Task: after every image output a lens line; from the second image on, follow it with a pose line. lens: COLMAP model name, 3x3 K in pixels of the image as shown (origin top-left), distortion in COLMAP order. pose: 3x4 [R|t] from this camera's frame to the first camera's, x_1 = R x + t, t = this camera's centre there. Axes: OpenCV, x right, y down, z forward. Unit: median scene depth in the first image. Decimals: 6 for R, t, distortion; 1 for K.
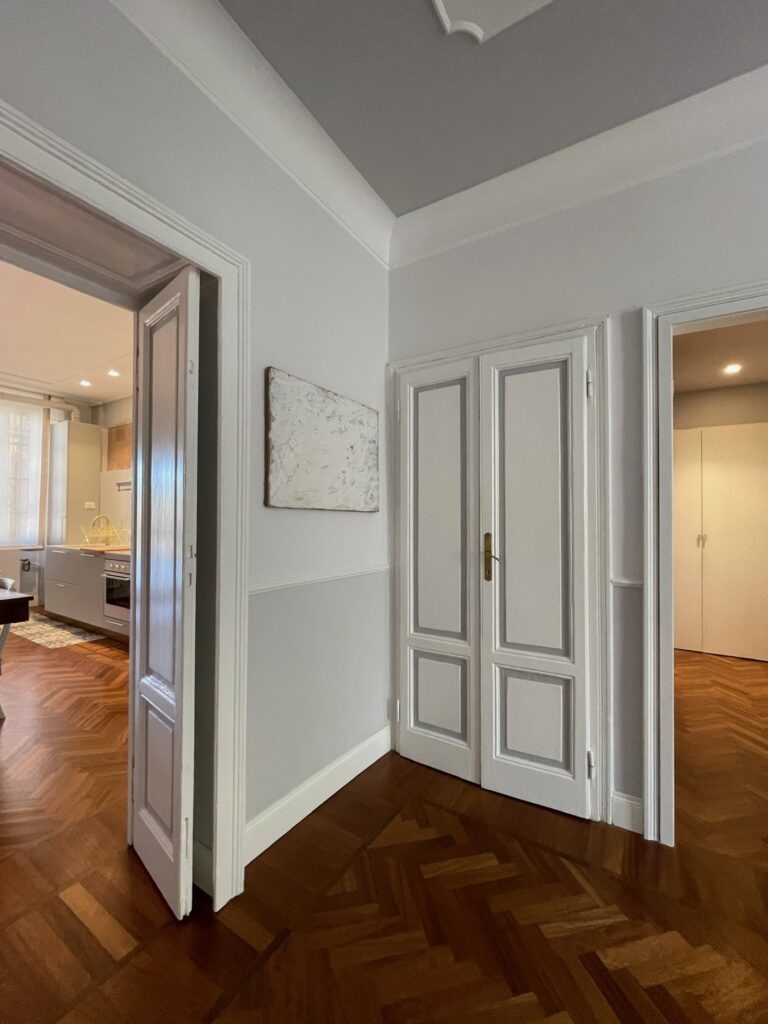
lens RADIAL K [[429.2, 0, 384.0], [0, 429.2, 512.0], [0, 0, 1]] dist [-0.002461, -0.000809]
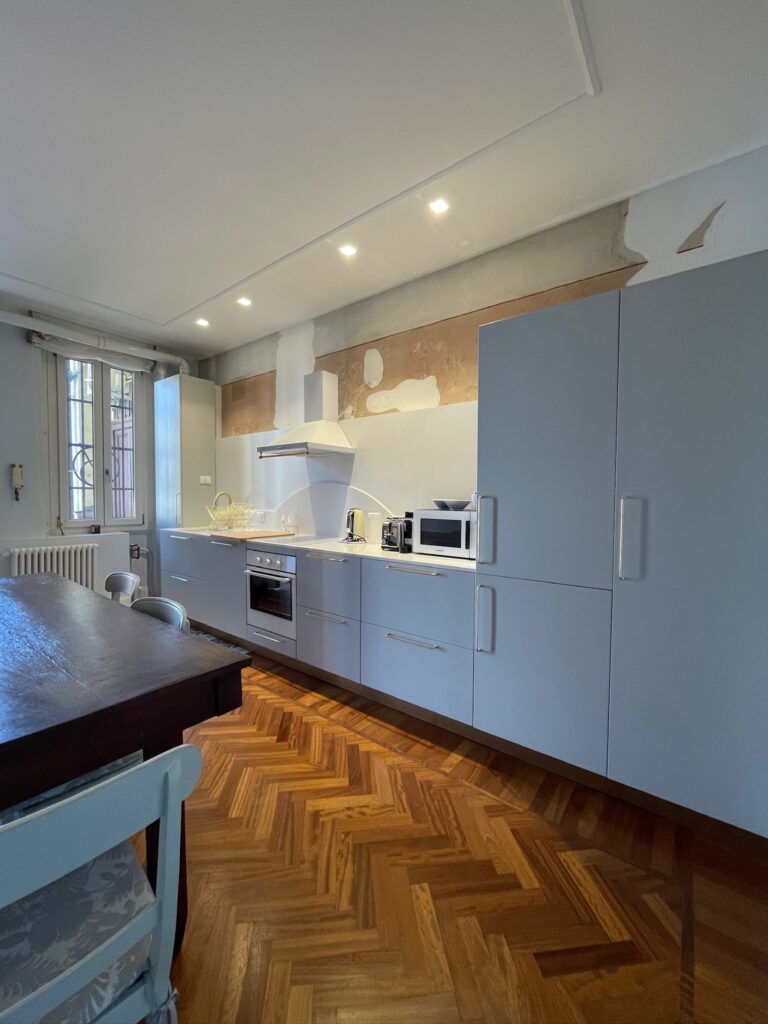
lens RADIAL K [[411.0, 0, 384.0], [0, 411.0, 512.0], [0, 0, 1]] dist [-0.003460, -0.000243]
pose [[0.995498, 0.003747, -0.094710, -0.299535], [0.001294, 0.998588, 0.053114, 0.005400], [0.094775, -0.052997, 0.994087, 0.272471]]
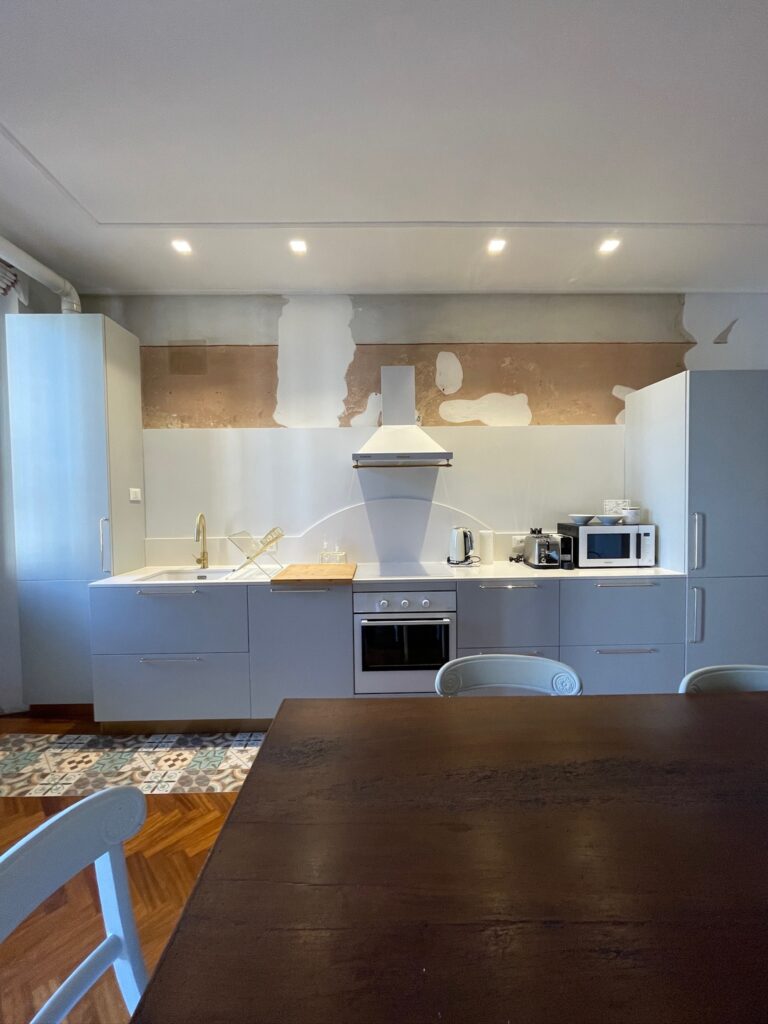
lens RADIAL K [[411.0, 0, 384.0], [0, 411.0, 512.0], [0, 0, 1]] dist [-0.003460, -0.000243]
pose [[0.831278, -0.038525, 0.554520, -0.786288], [0.011832, 0.998596, 0.051640, -0.017595], [-0.555730, -0.036366, 0.830567, 0.474524]]
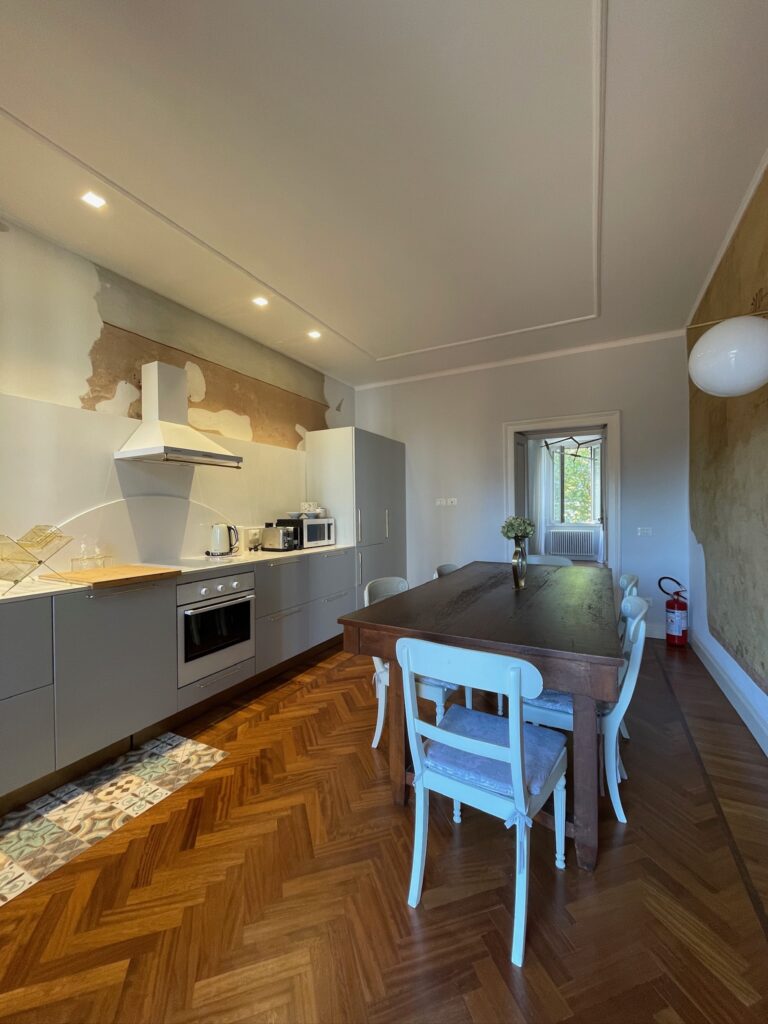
lens RADIAL K [[411.0, 0, 384.0], [0, 411.0, 512.0], [0, 0, 1]] dist [-0.003460, -0.000243]
pose [[-0.086355, -0.008204, 0.996231, -1.034991], [-0.002488, 0.999965, 0.008019, 0.009780], [-0.996261, -0.001786, -0.086372, 0.679766]]
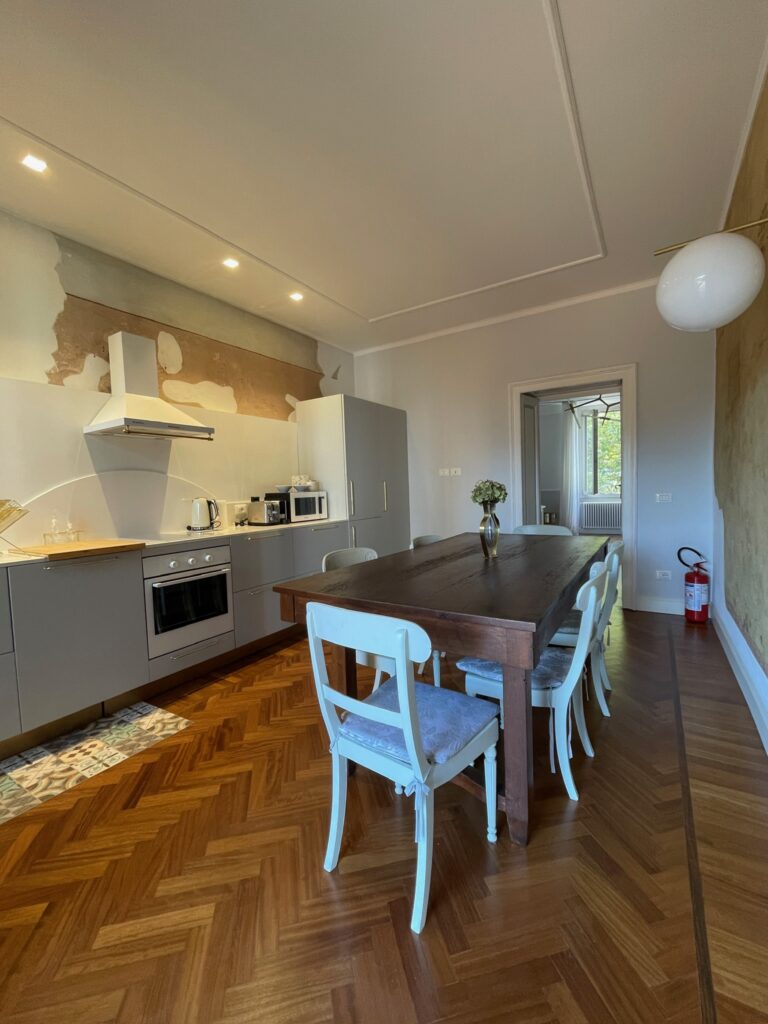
lens RADIAL K [[429.2, 0, 384.0], [0, 429.2, 512.0], [0, 0, 1]] dist [-0.002461, -0.000809]
pose [[-0.005601, -0.059472, 0.998214, -1.034744], [0.021578, 0.997990, 0.059580, 0.021760], [-0.999751, 0.021873, -0.004306, 0.603359]]
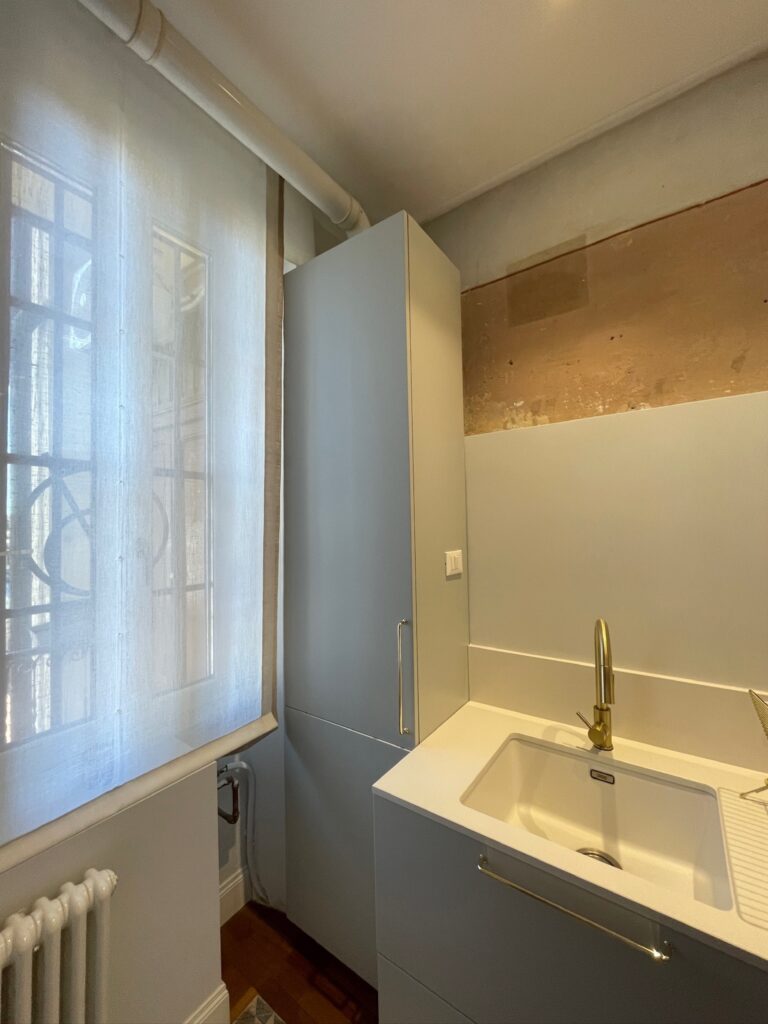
lens RADIAL K [[411.0, 0, 384.0], [0, 411.0, 512.0], [0, 0, 1]] dist [-0.003460, -0.000243]
pose [[0.998167, -0.030144, -0.052485, -0.789700], [0.029179, 0.999392, -0.019068, -0.046669], [0.053028, 0.017501, 0.998440, 0.825619]]
